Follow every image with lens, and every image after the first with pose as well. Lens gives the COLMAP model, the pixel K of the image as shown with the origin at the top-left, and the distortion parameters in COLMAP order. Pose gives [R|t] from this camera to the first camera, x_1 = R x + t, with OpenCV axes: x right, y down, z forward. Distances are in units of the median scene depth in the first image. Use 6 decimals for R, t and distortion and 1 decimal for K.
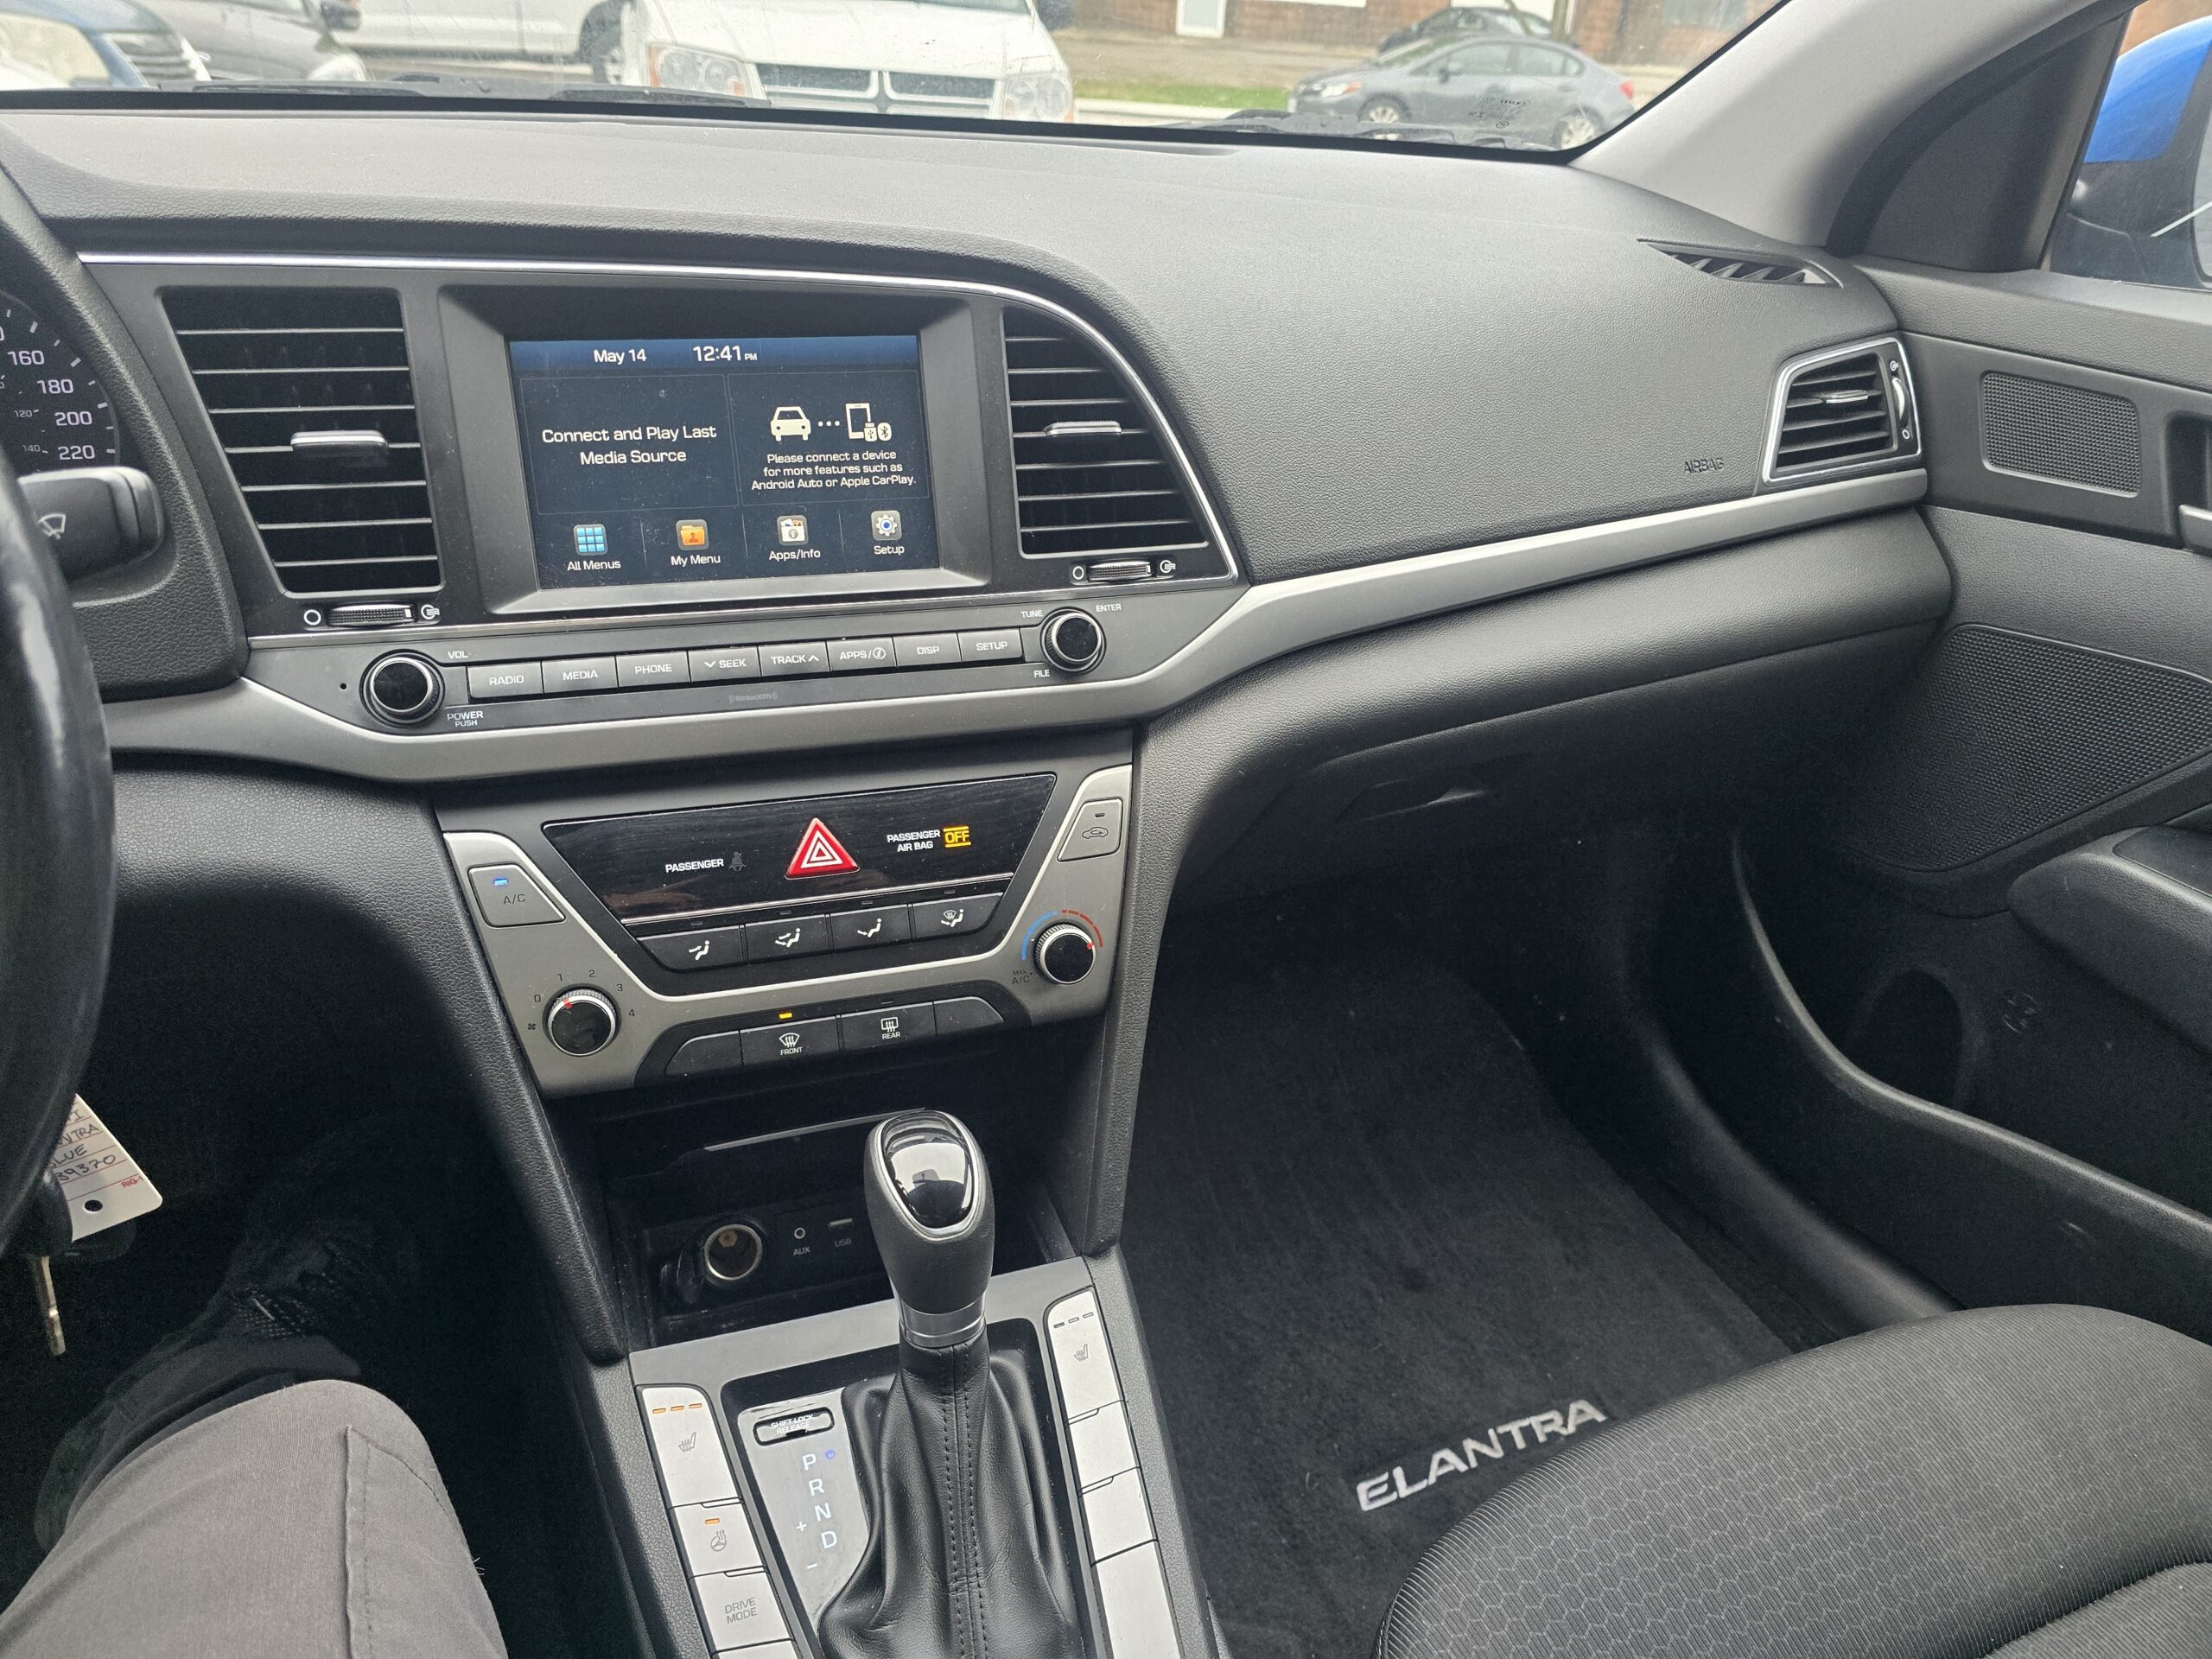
lens RADIAL K [[1519.6, 0, 1166.9], [0, 1519.6, 831.9], [0, 0, 1]] dist [0.052104, -0.043979]
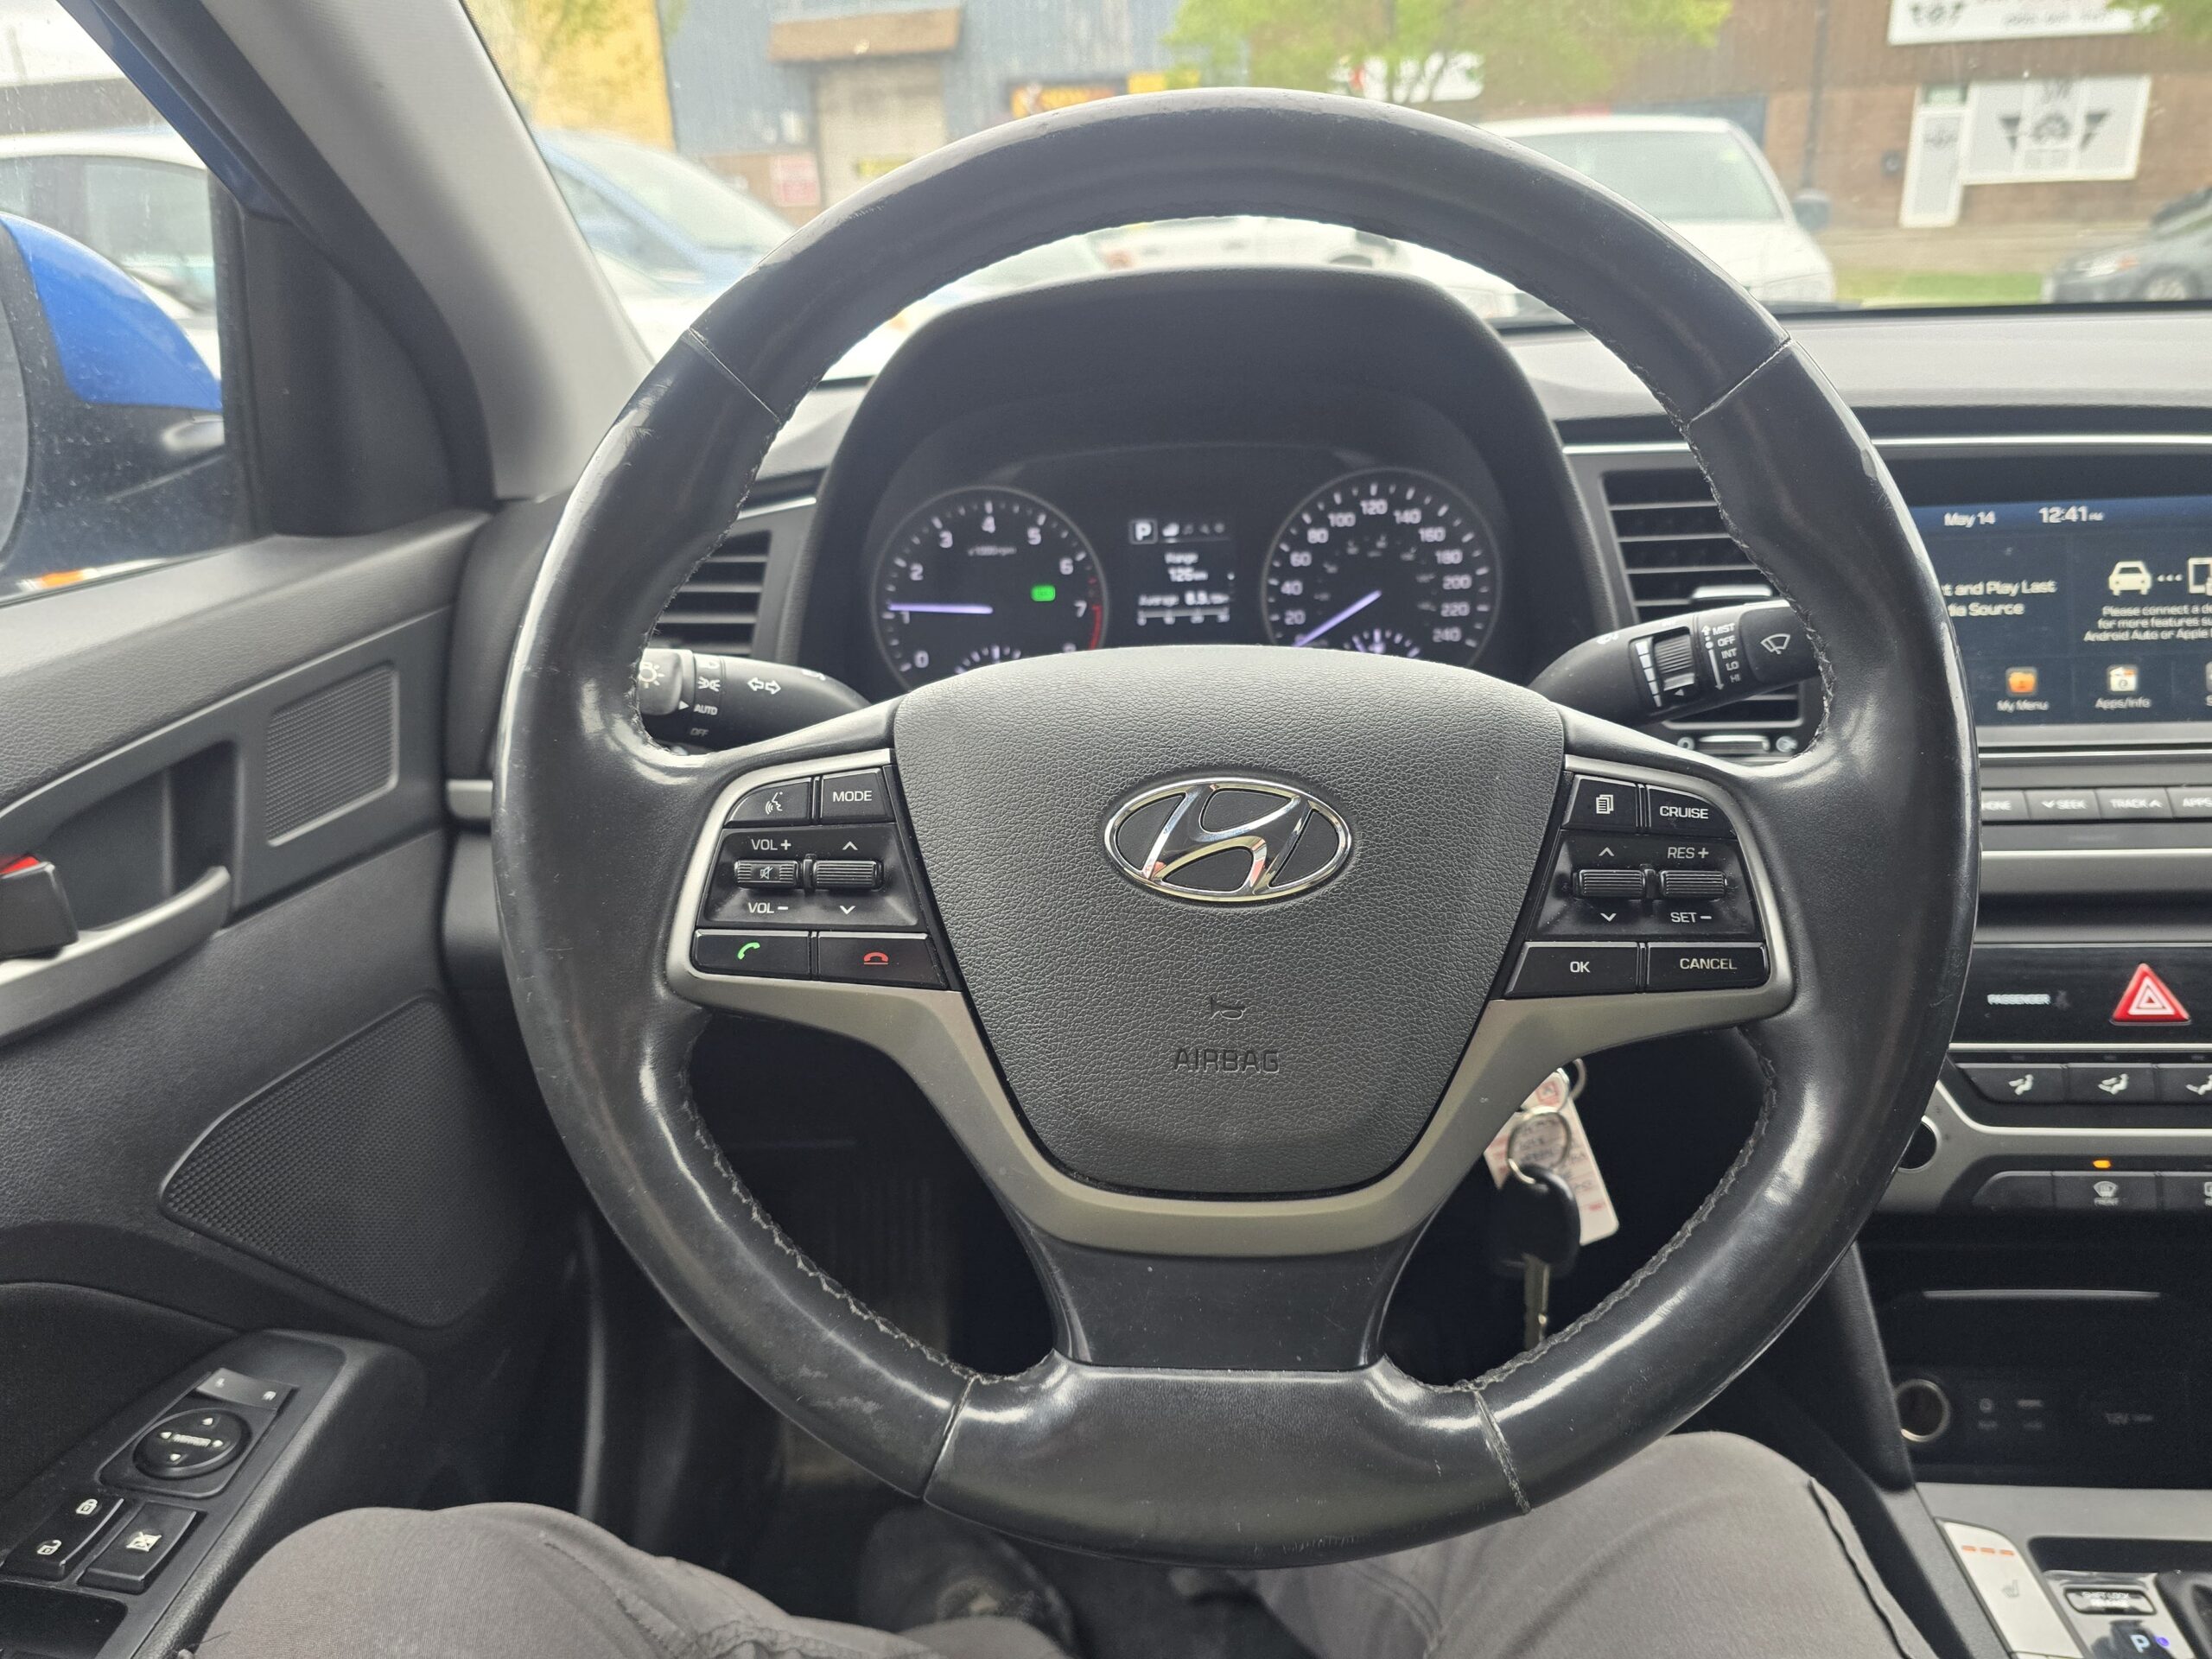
lens RADIAL K [[1557.6, 0, 1104.5], [0, 1557.6, 787.2], [0, 0, 1]] dist [-0.003040, -0.009194]
pose [[0.909681, 0.044992, -0.412864, -0.435476], [-0.108746, 0.985235, -0.132239, 0.084556], [0.400818, 0.165193, 0.901142, -0.194948]]
